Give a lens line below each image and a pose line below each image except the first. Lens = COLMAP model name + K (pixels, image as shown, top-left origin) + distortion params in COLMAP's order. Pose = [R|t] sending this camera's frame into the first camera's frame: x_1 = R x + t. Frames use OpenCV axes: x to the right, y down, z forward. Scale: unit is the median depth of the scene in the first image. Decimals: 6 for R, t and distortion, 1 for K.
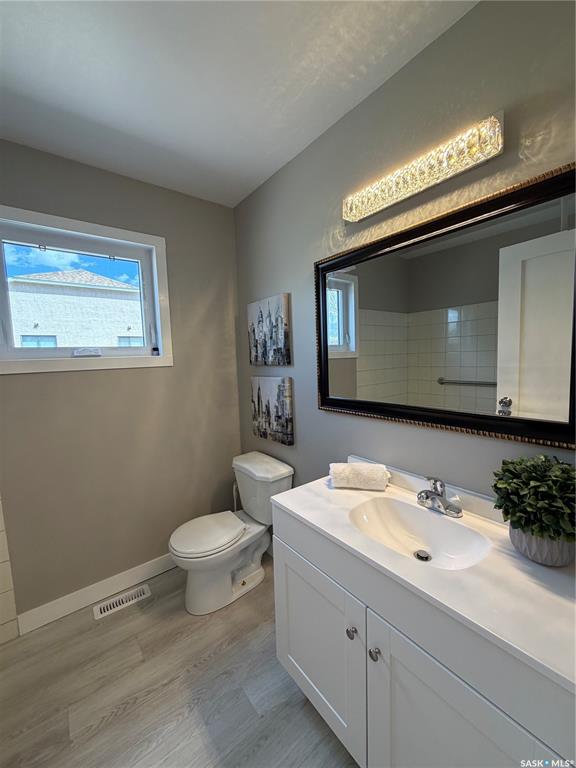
lens RADIAL K [[306.3, 0, 288.9], [0, 306.3, 382.9], [0, 0, 1]] dist [0.001068, -0.000110]
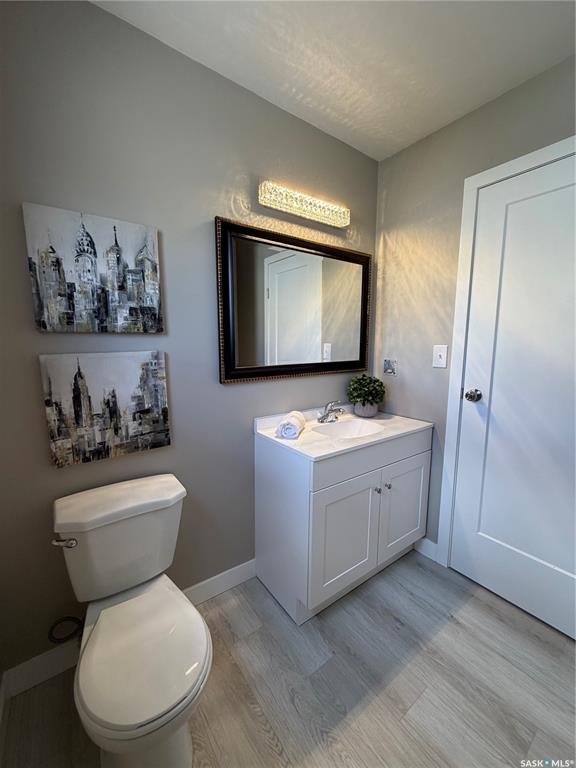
lens RADIAL K [[306.3, 0, 287.8], [0, 306.3, 385.4], [0, 0, 1]] dist [0.001068, -0.000110]
pose [[0.036100, -0.103078, 0.994018, -0.678408], [0.087256, 0.991193, 0.099616, 0.015518], [-0.995532, 0.083138, 0.044776, 0.651569]]
